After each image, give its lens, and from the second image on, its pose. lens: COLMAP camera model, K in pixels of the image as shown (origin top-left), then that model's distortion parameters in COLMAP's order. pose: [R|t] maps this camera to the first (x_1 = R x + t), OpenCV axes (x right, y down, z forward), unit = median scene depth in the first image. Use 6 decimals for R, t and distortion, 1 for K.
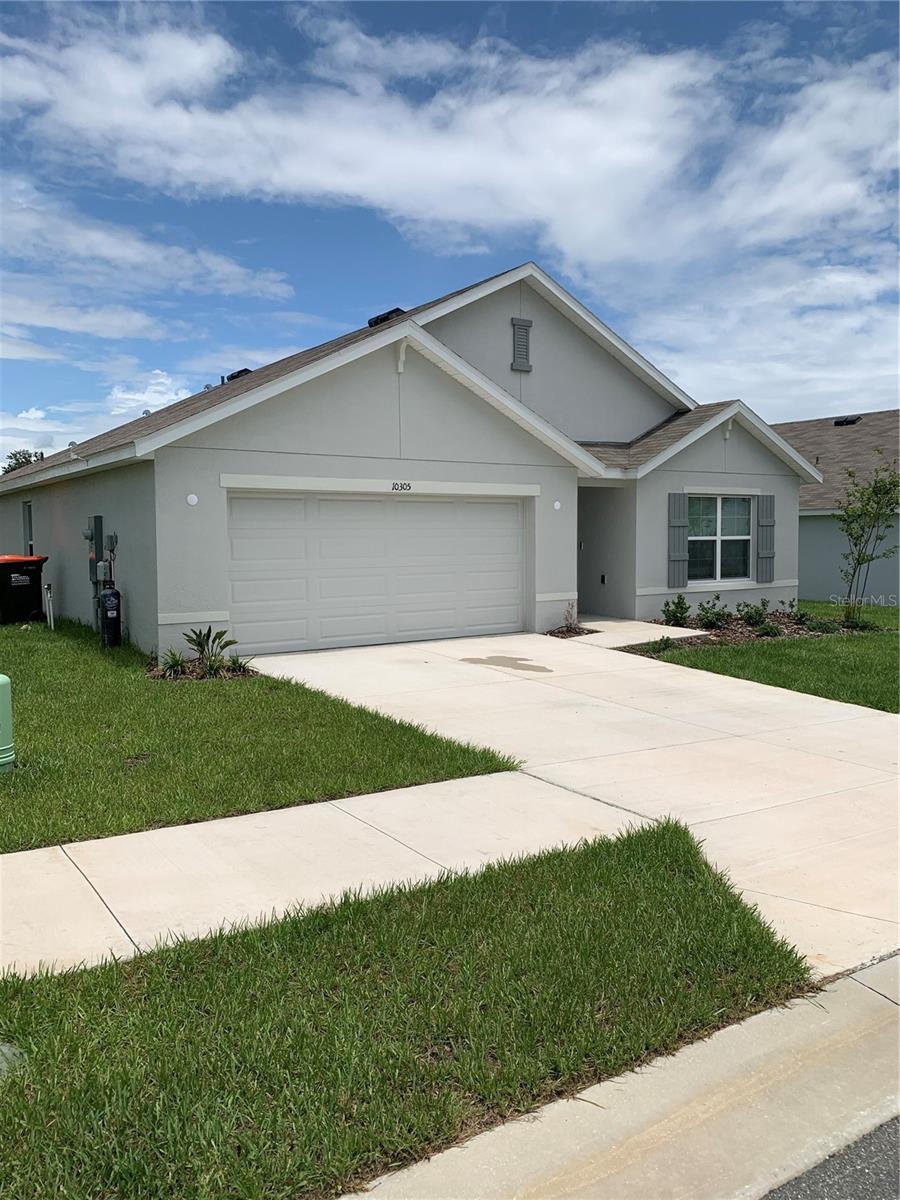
lens RADIAL K [[919.5, 0, 457.4], [0, 919.5, 591.3], [0, 0, 1]] dist [0.008888, -0.005479]
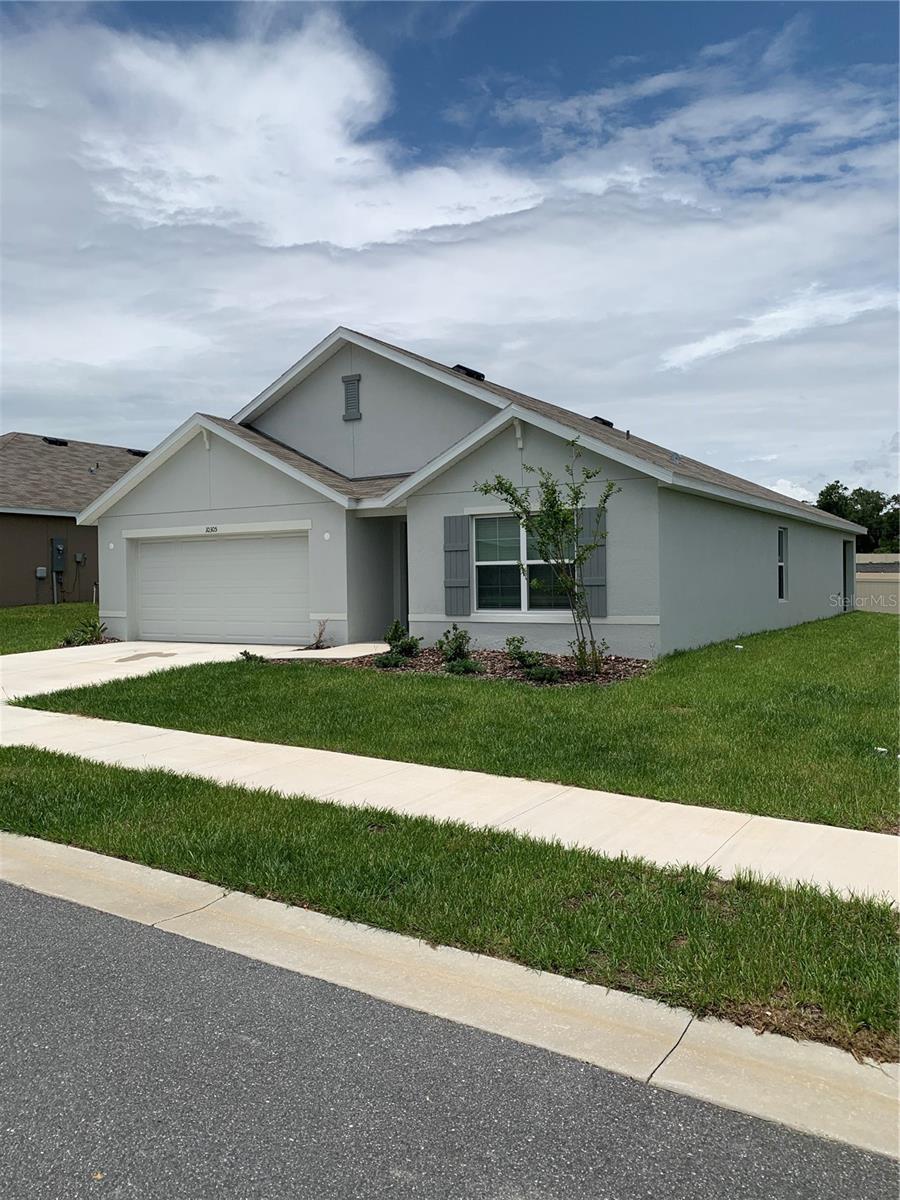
lens RADIAL K [[921.7, 0, 450.0], [0, 921.7, 600.0], [0, 0, 1]] dist [0.006003, -0.005823]
pose [[0.376626, 0.023495, -0.926067, 0.098445], [-0.050273, 0.998724, 0.004892, -0.002167], [0.925000, 0.044714, 0.377326, 0.056953]]
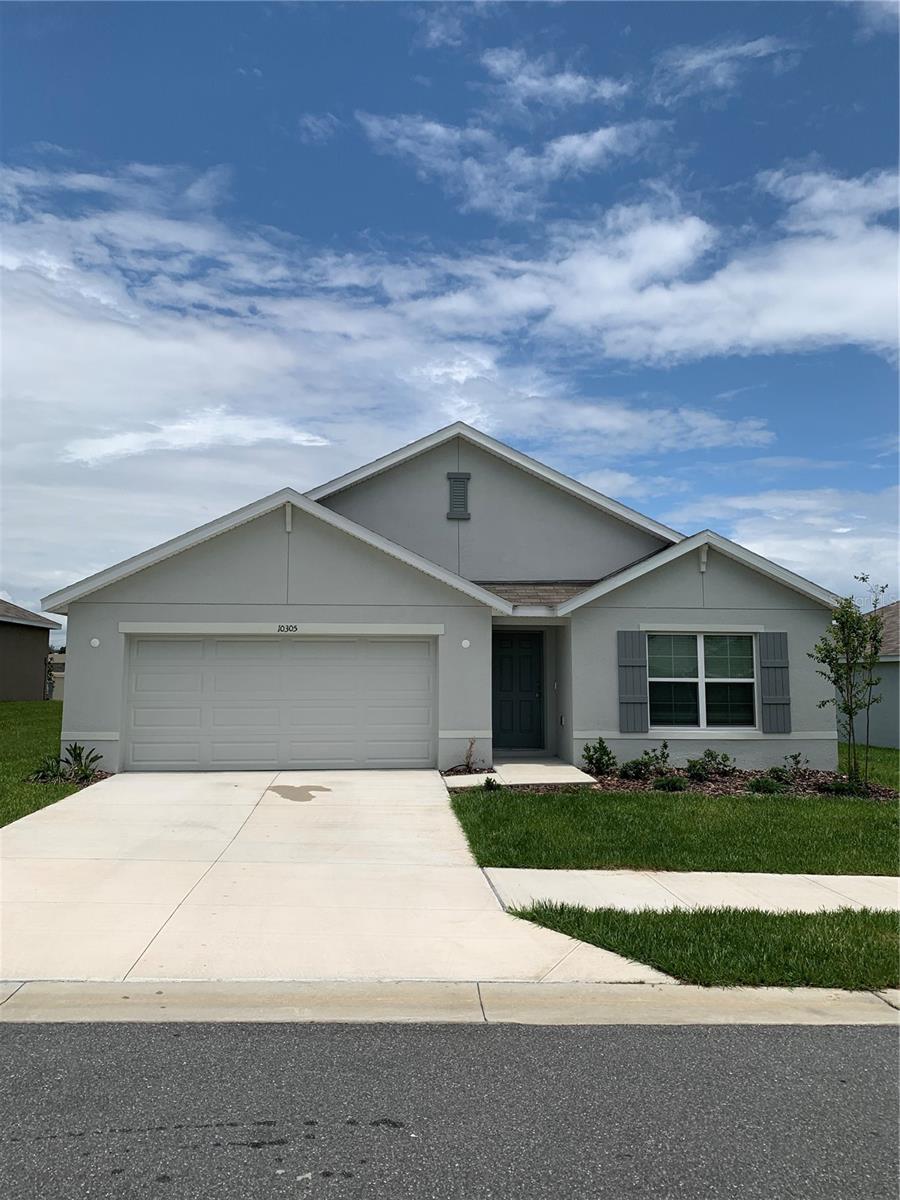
lens RADIAL K [[919.5, 0, 457.4], [0, 919.5, 591.3], [0, 0, 1]] dist [0.008888, -0.005479]
pose [[0.854063, -0.036966, -0.518854, 0.050923], [-0.045358, 0.988380, -0.145080, -0.000215], [0.518188, 0.147441, 0.842462, 0.009823]]
